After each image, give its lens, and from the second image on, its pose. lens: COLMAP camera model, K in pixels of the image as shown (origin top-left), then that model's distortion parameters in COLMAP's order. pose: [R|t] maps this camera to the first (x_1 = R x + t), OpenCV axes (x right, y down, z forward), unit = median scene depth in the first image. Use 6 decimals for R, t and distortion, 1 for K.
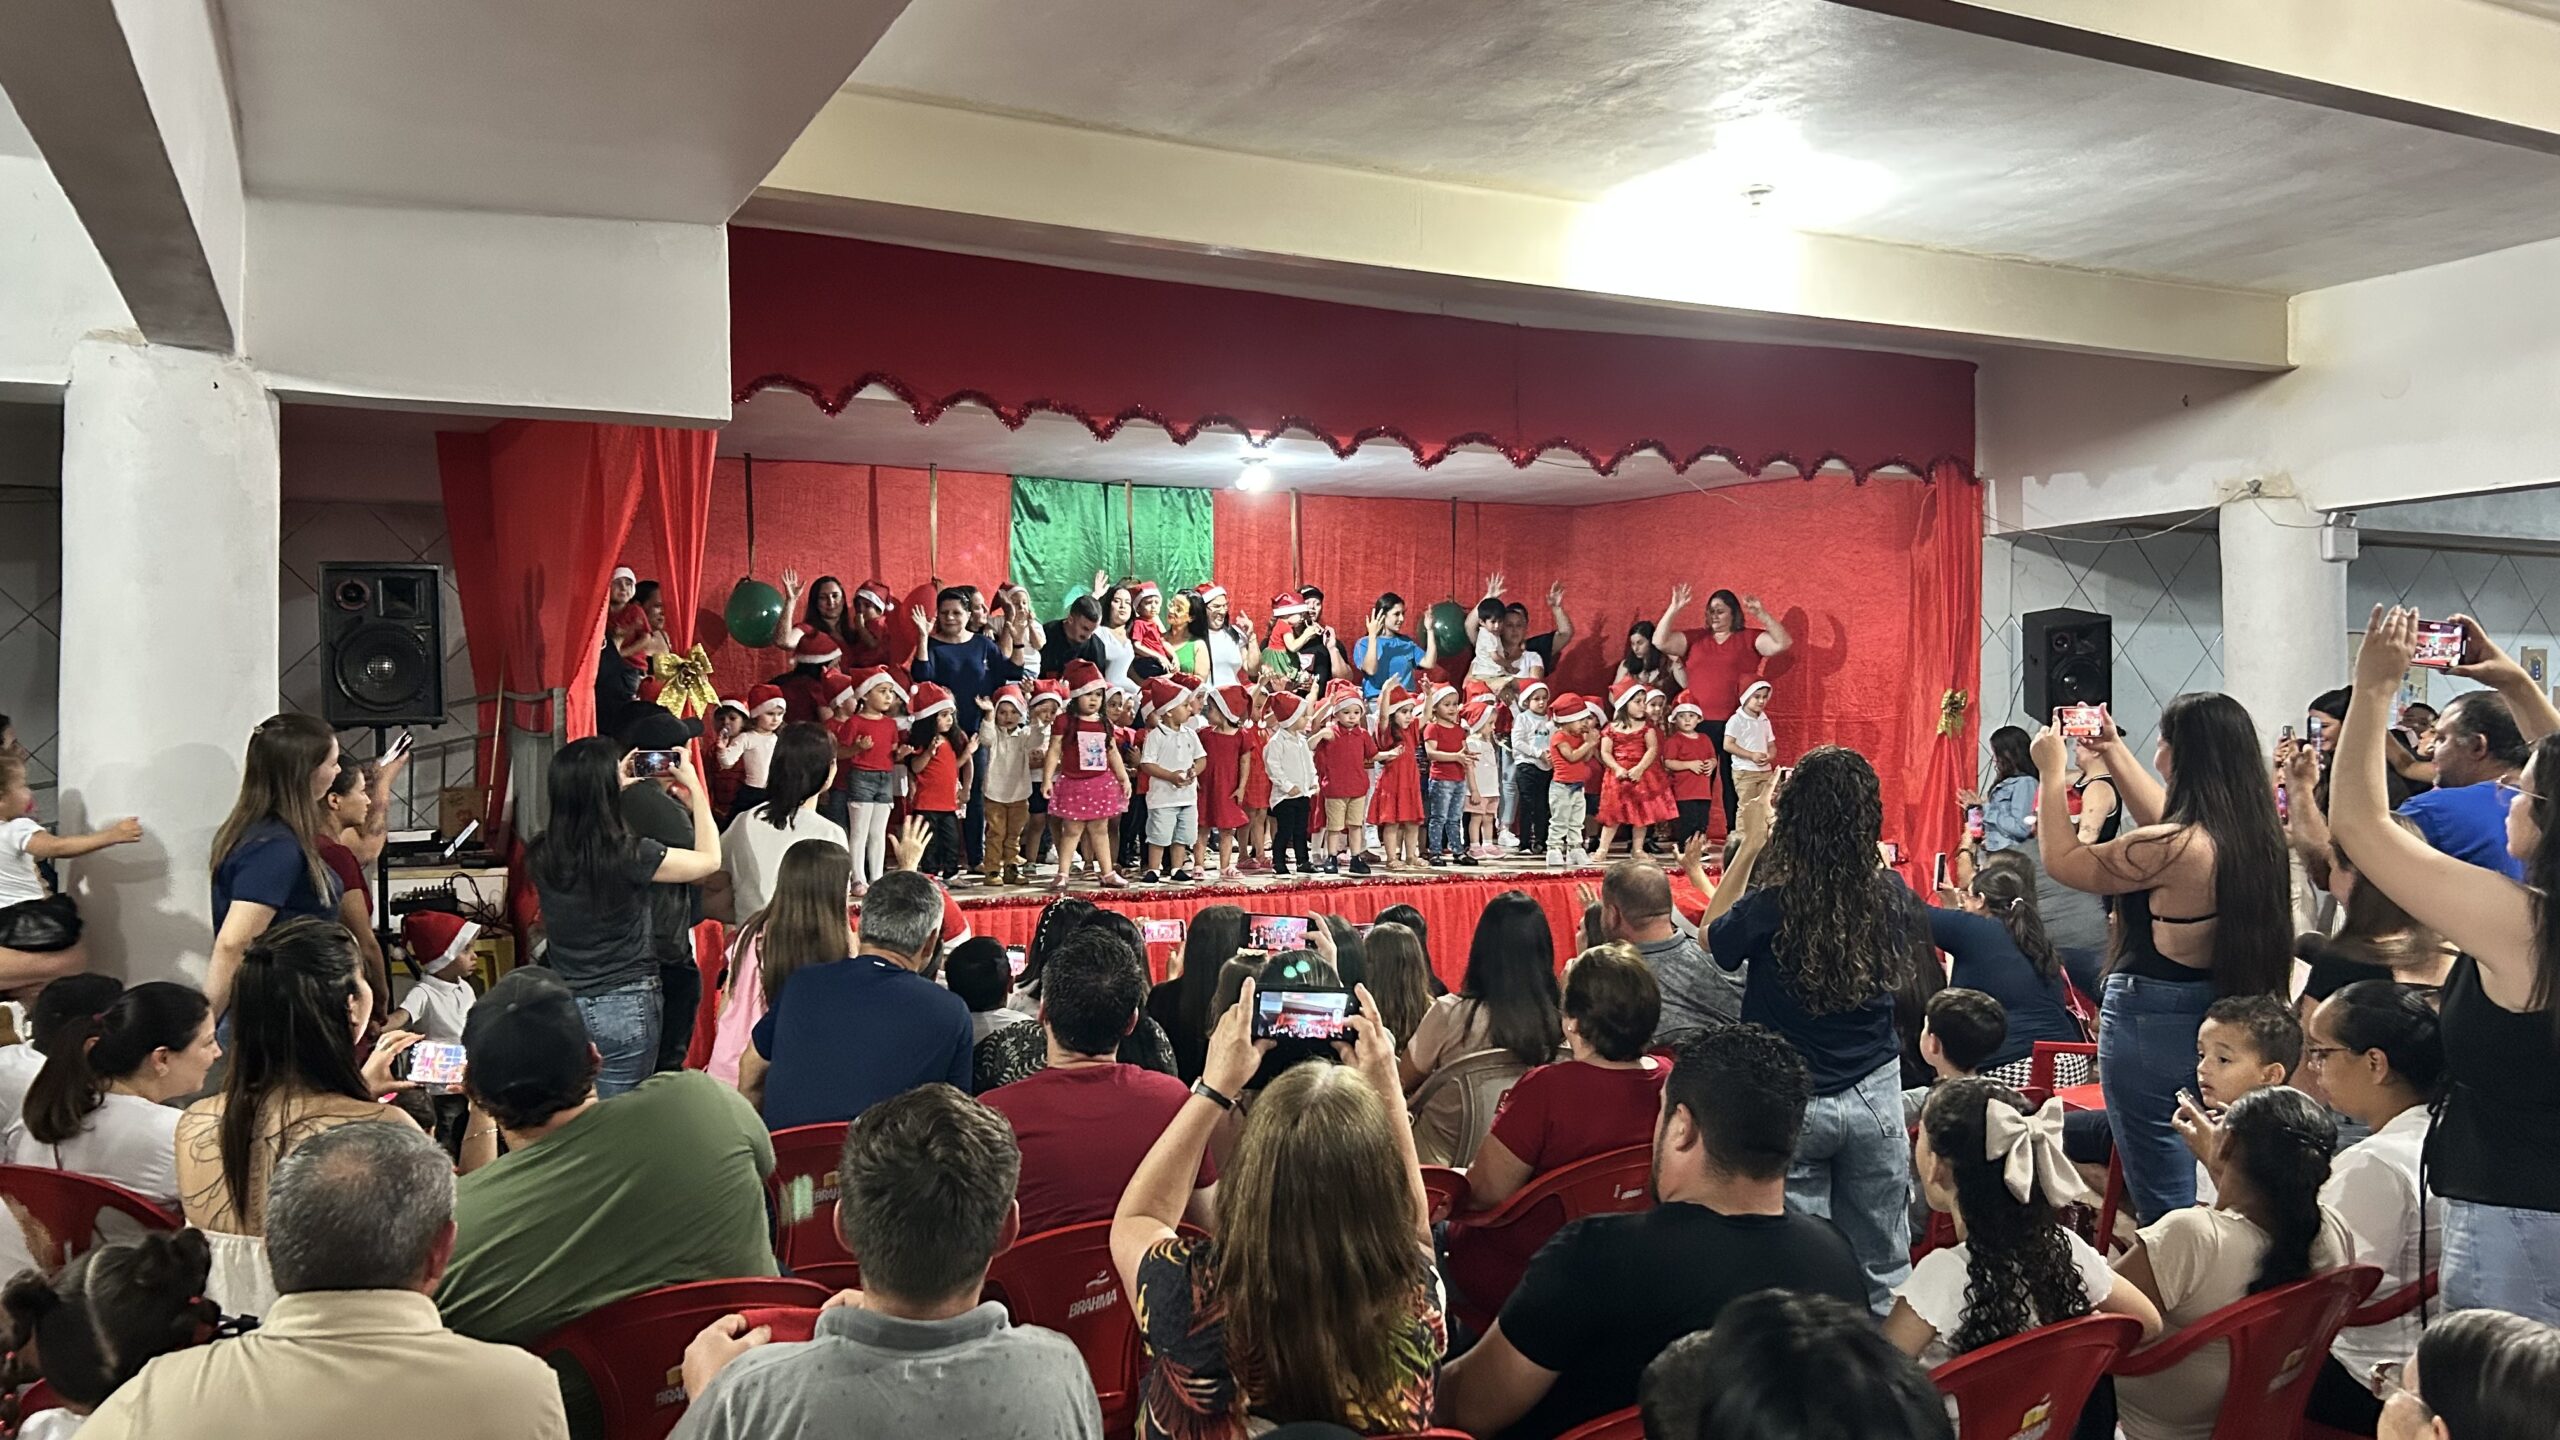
lens RADIAL K [[1929.1, 0, 1277.0], [0, 1929.1, 725.6], [0, 0, 1]] dist [0.054458, -0.066352]
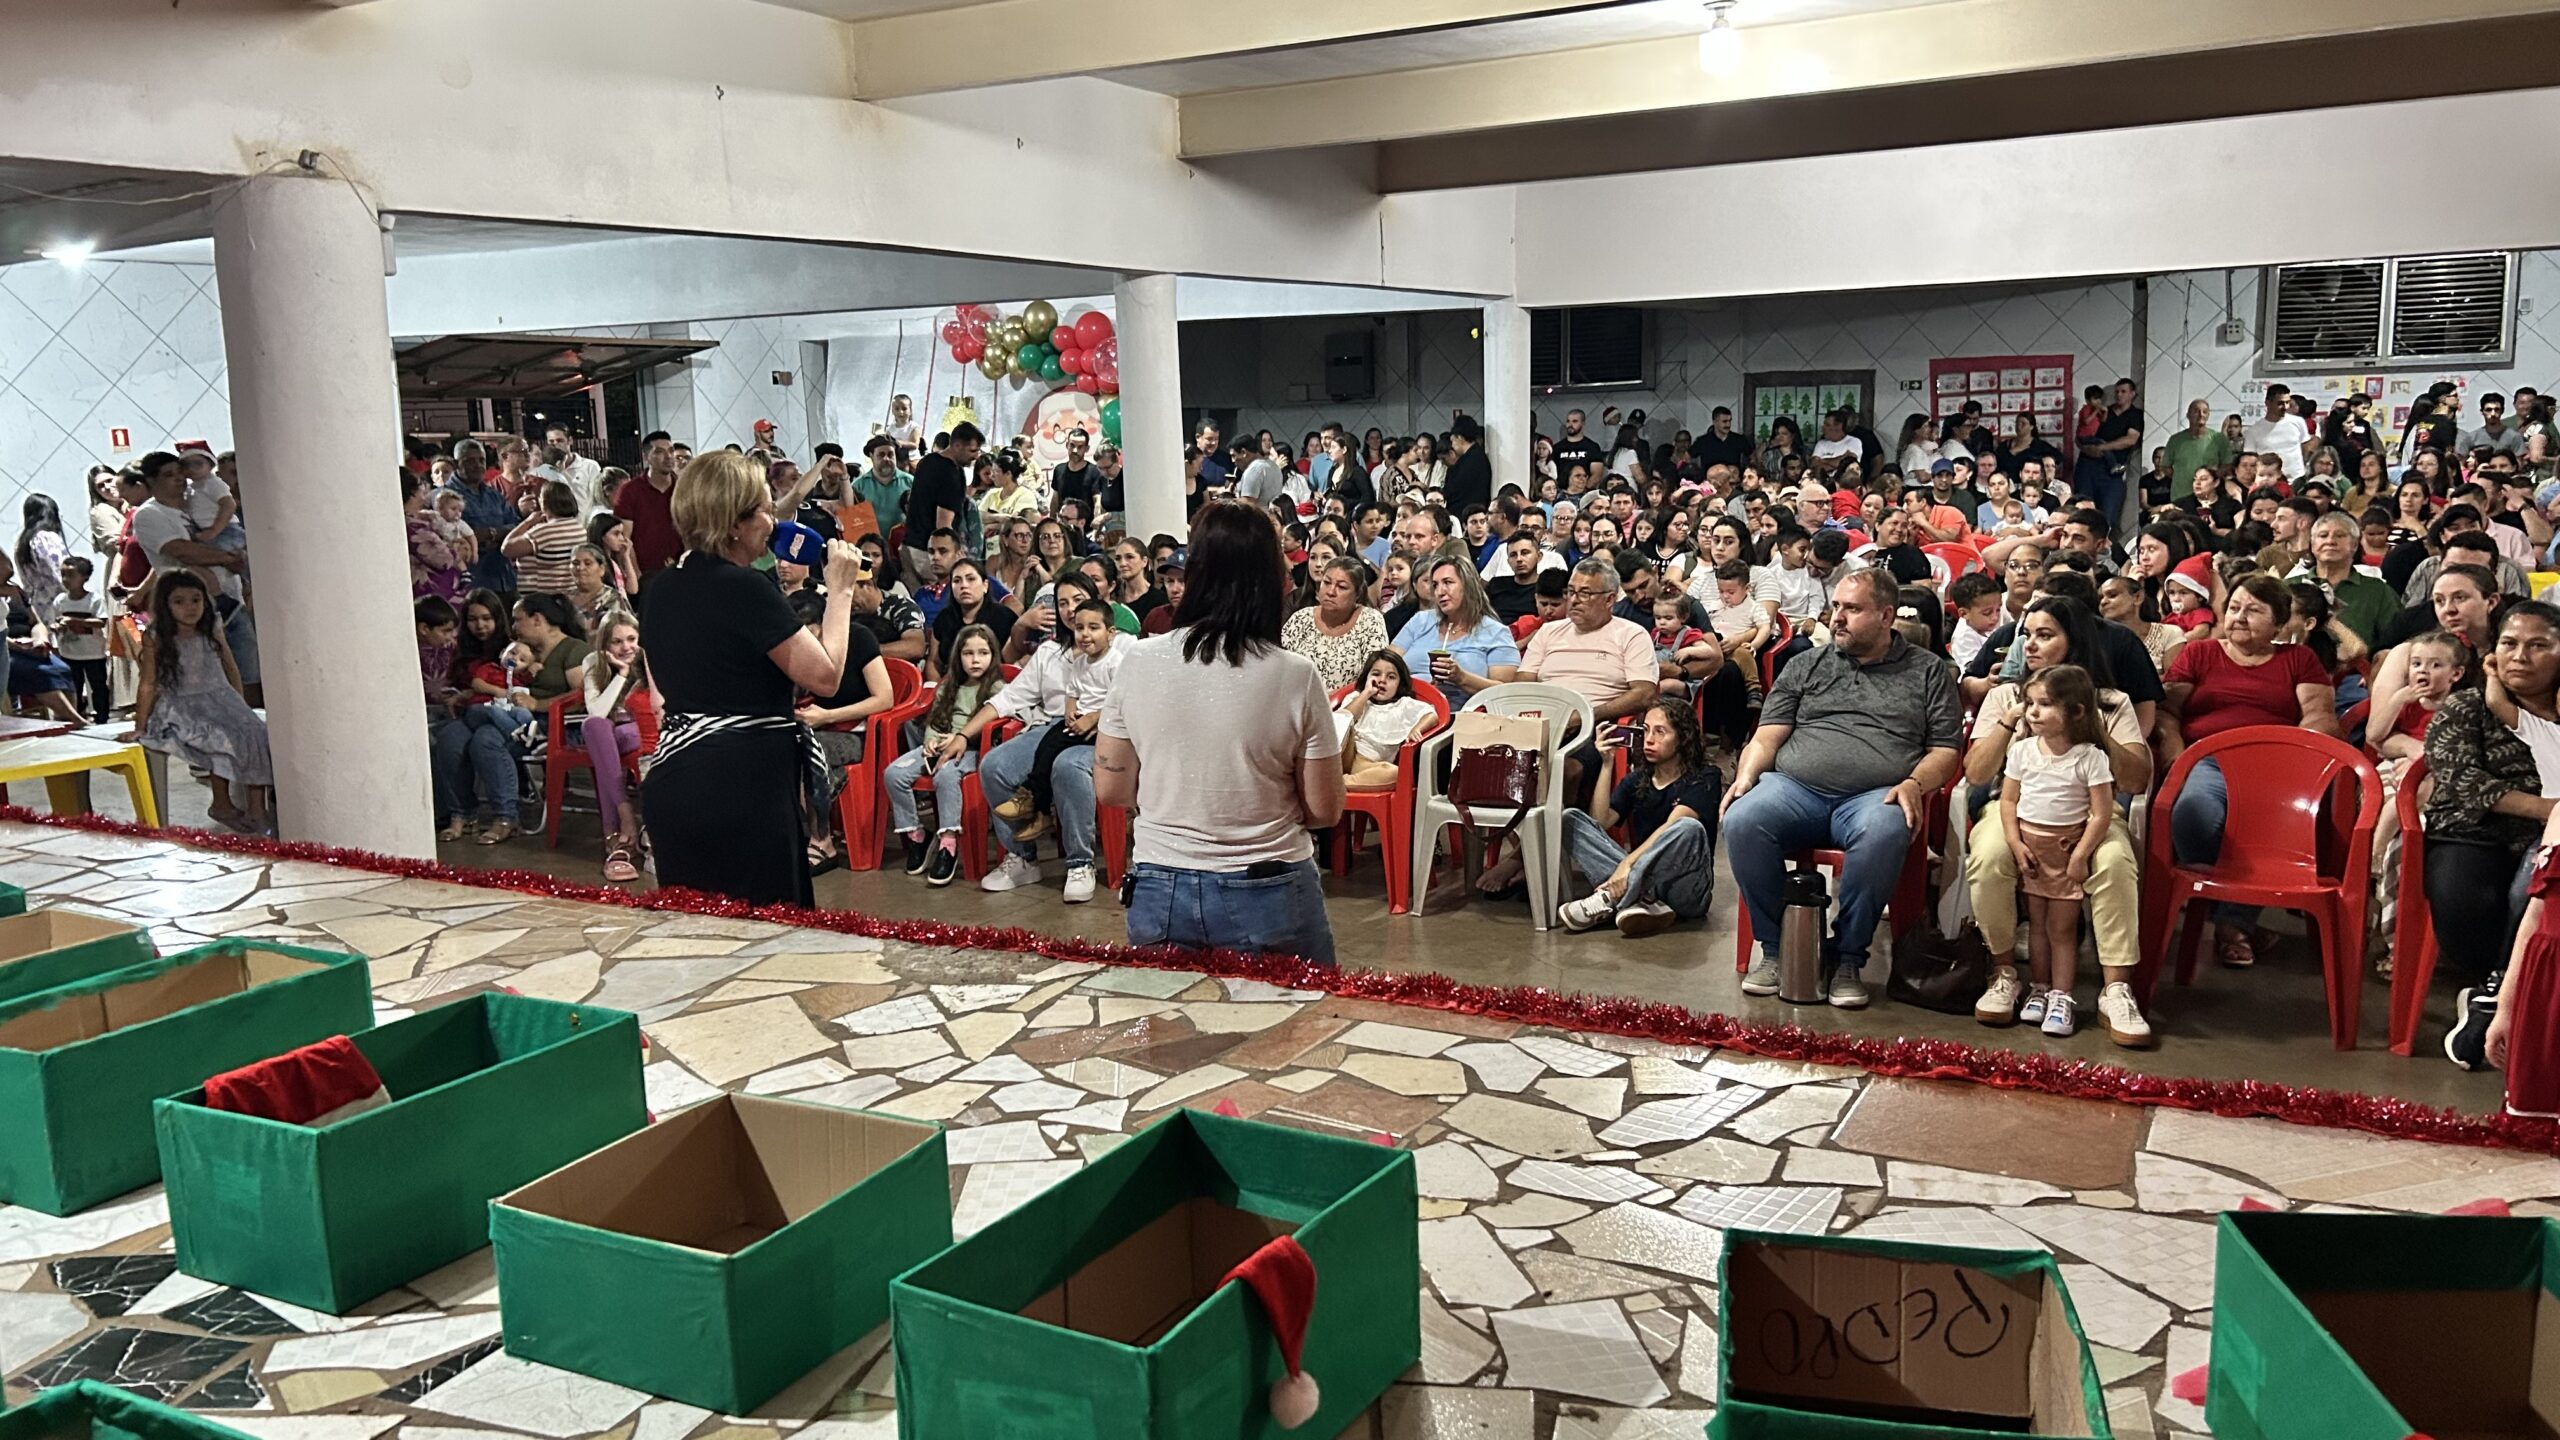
lens RADIAL K [[1929.1, 0, 1288.3], [0, 1929.1, 740.9], [0, 0, 1]] dist [0.054458, -0.066352]
pose [[-0.560776, -0.121249, 0.819041, -0.319271], [0.034492, 0.984940, 0.169424, -0.020625], [-0.827249, 0.123259, -0.548148, 1.119067]]
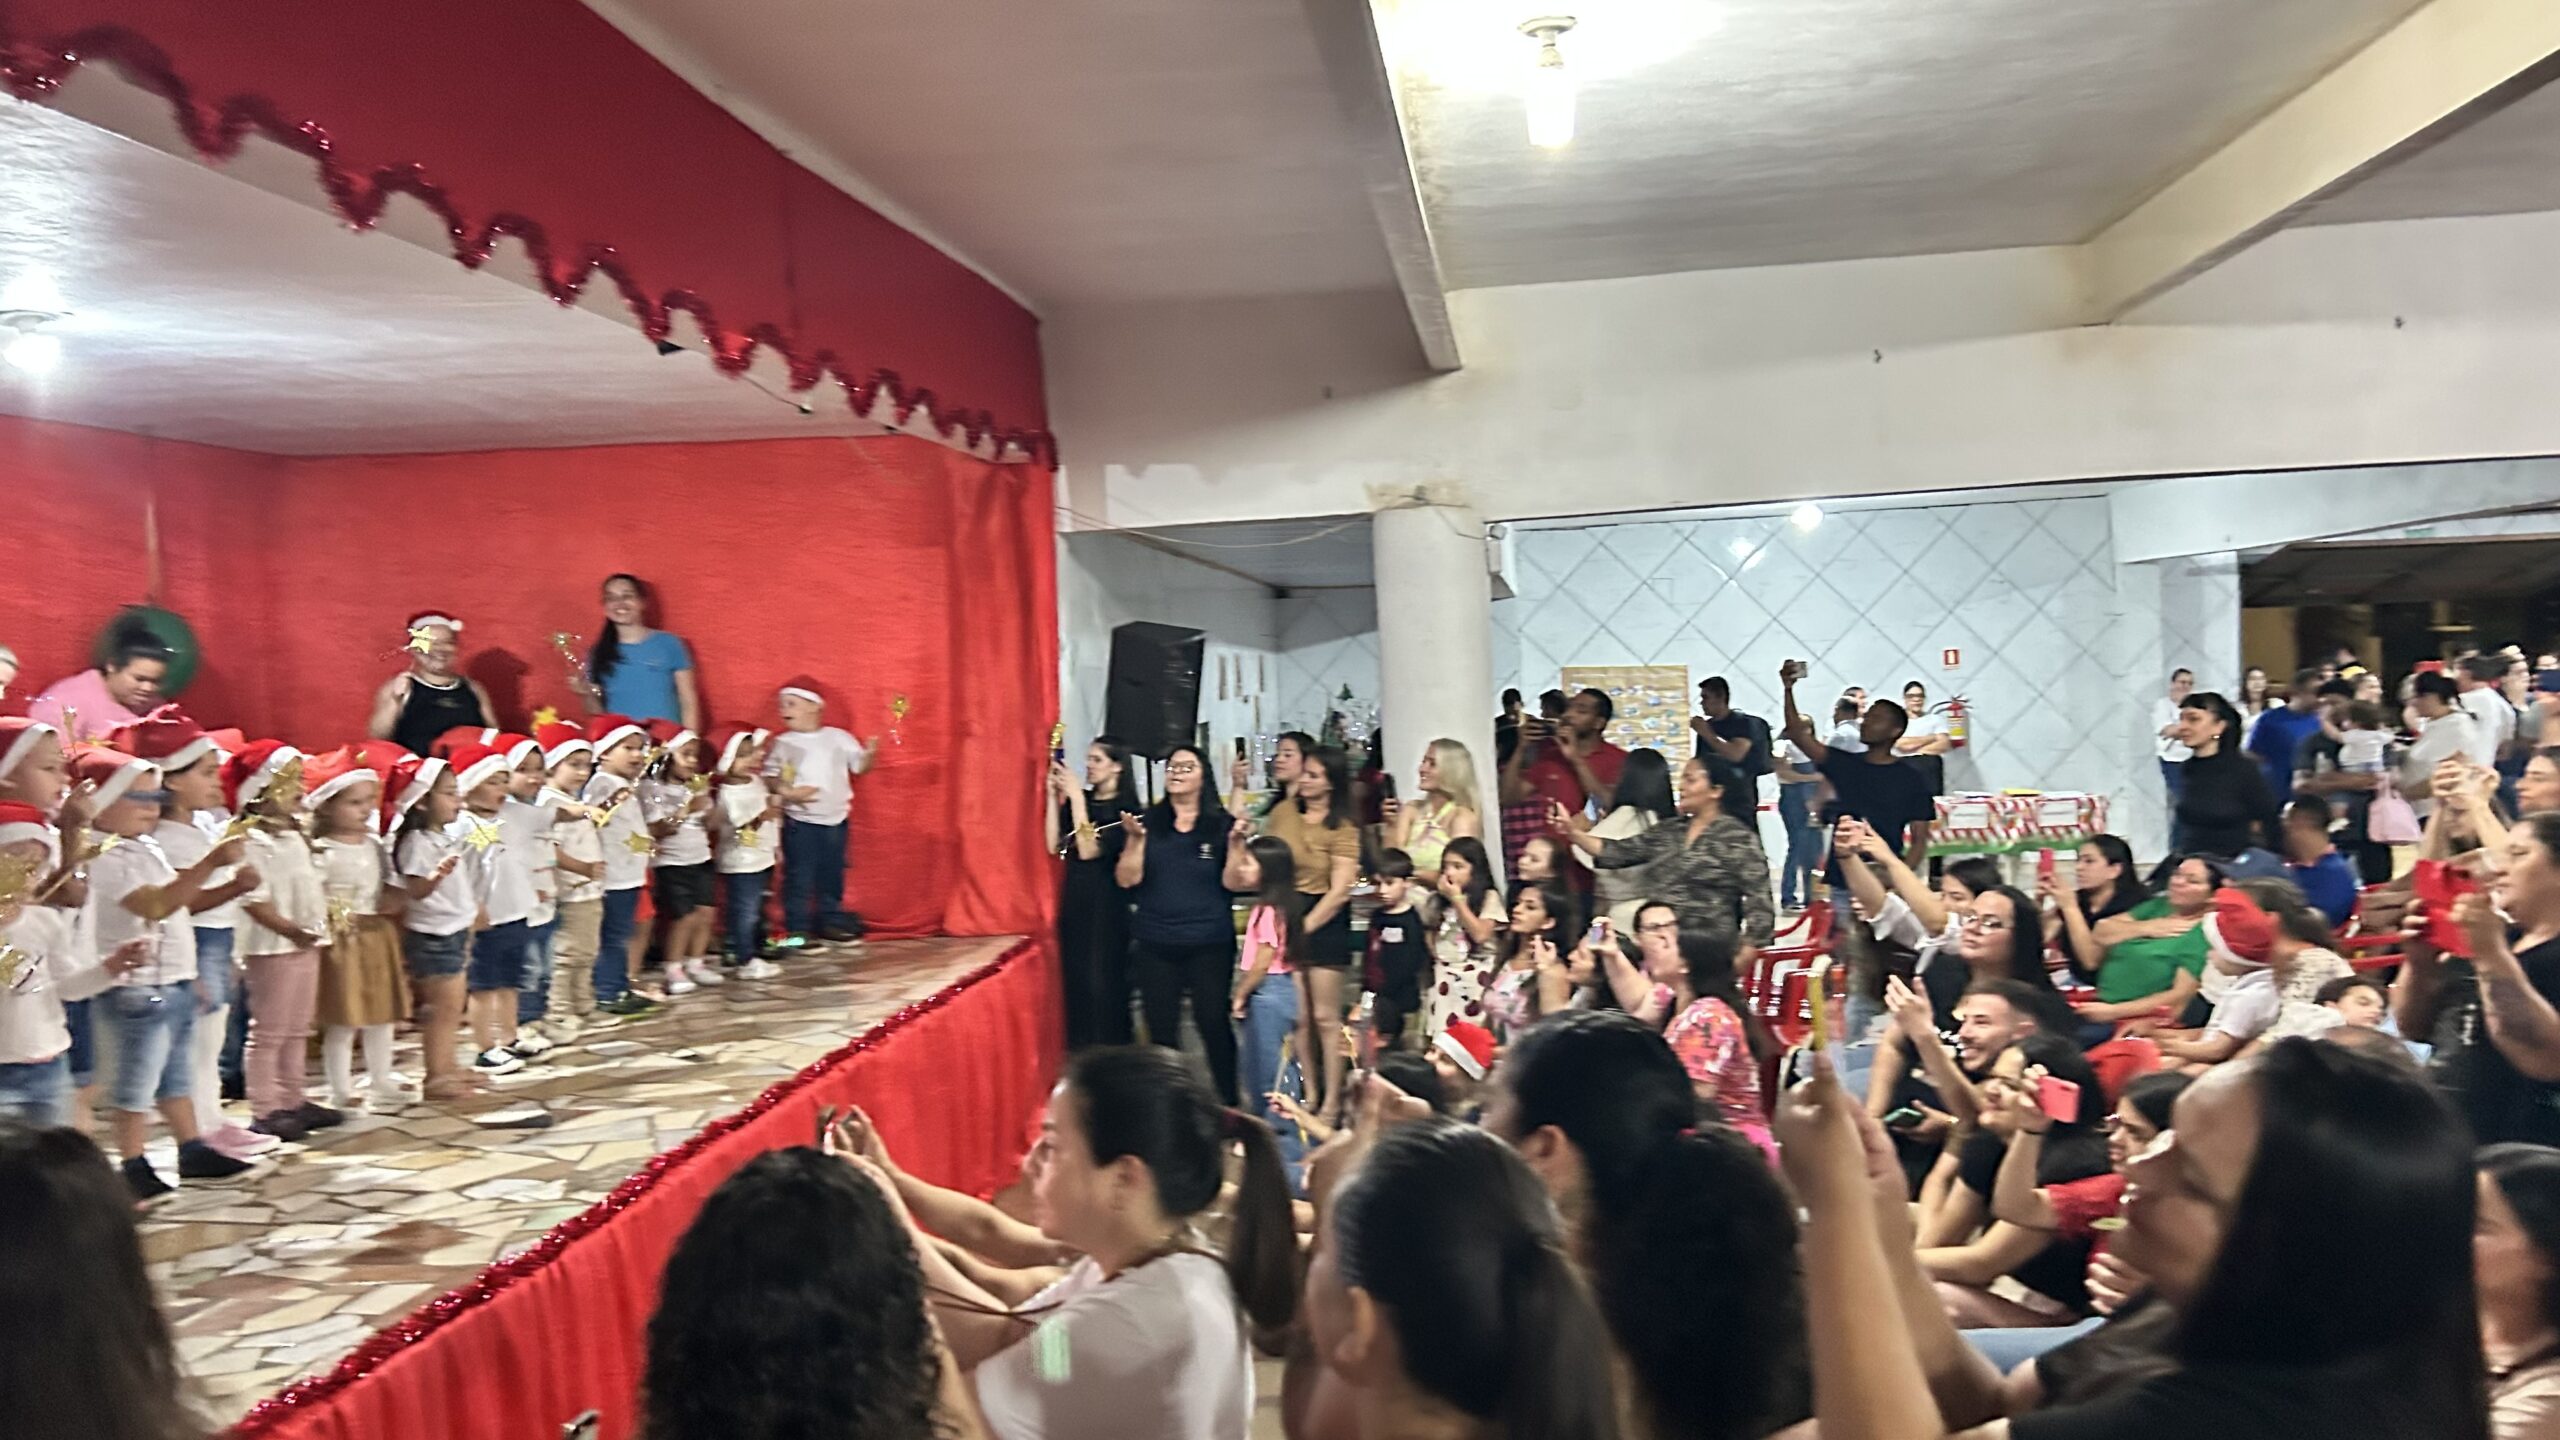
lens RADIAL K [[1929.1, 0, 1307.0], [0, 1929.1, 725.2], [0, 0, 1]] dist [0.054458, -0.066352]
pose [[0.539752, -0.047136, 0.840504, -0.305889], [0.046587, 0.998574, 0.026083, -0.038462], [-0.840534, 0.025078, 0.541178, 0.548639]]
